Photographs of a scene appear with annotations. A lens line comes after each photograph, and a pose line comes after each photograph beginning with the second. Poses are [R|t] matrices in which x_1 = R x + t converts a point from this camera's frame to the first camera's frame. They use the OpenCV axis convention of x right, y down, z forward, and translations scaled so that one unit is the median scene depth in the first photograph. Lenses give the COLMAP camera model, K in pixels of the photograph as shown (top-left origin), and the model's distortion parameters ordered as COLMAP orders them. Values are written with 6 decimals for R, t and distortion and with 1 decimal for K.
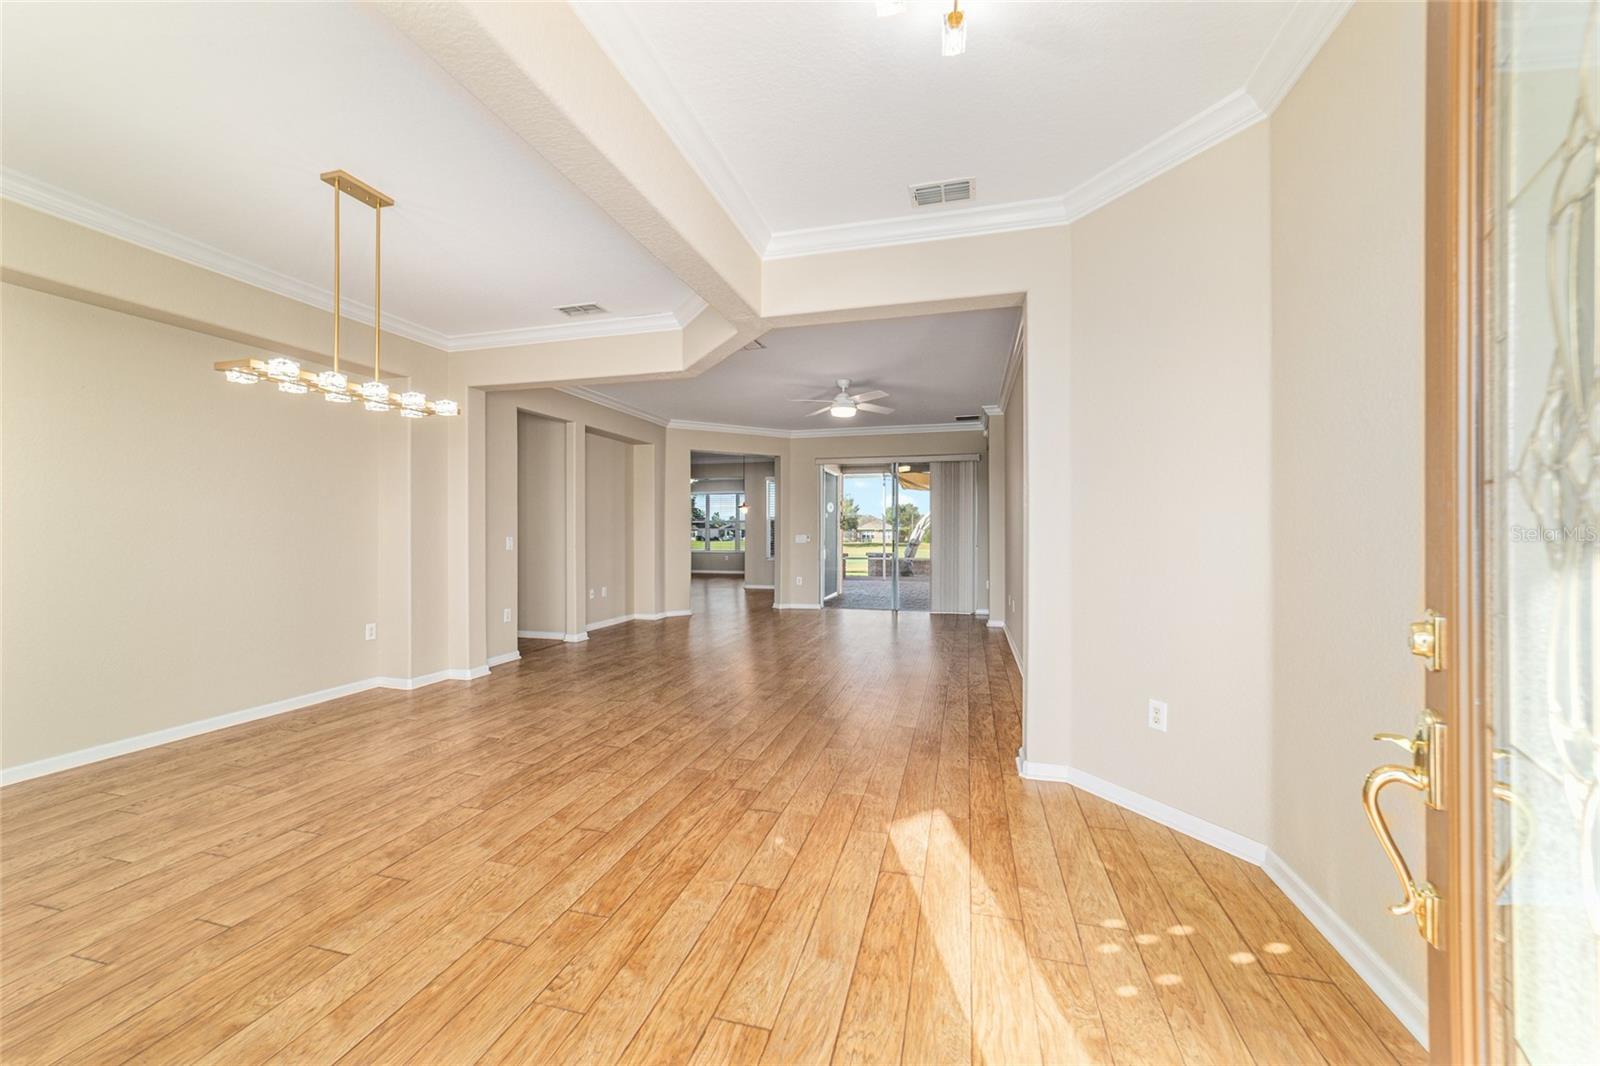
lens RADIAL K [[612.5, 0, 800.0], [0, 612.5, 533.0], [0, 0, 1]] dist [-0.020299, 0.009333]
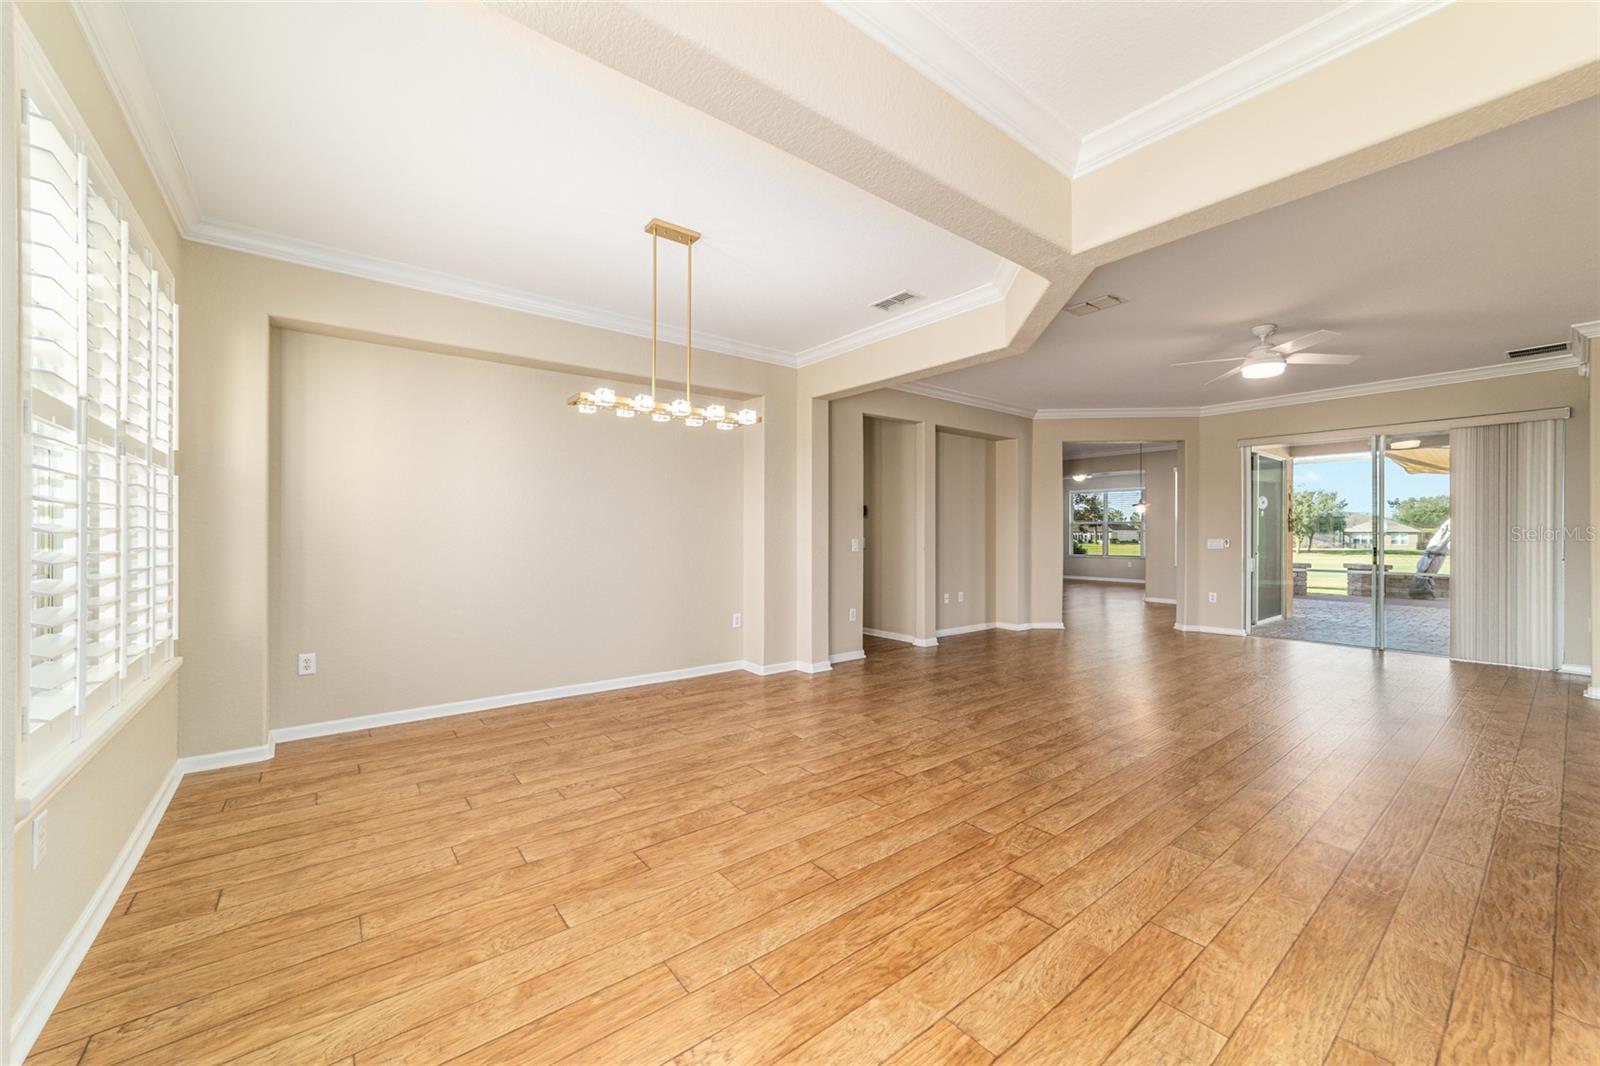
lens RADIAL K [[612.5, 0, 800.0], [0, 612.5, 533.0], [0, 0, 1]] dist [-0.020299, 0.009333]
pose [[0.803423, 0.002077, -0.595405, 0.110429], [-0.003826, 0.999991, -0.001673, -0.002953], [0.595396, 0.003622, 0.803424, 0.180962]]
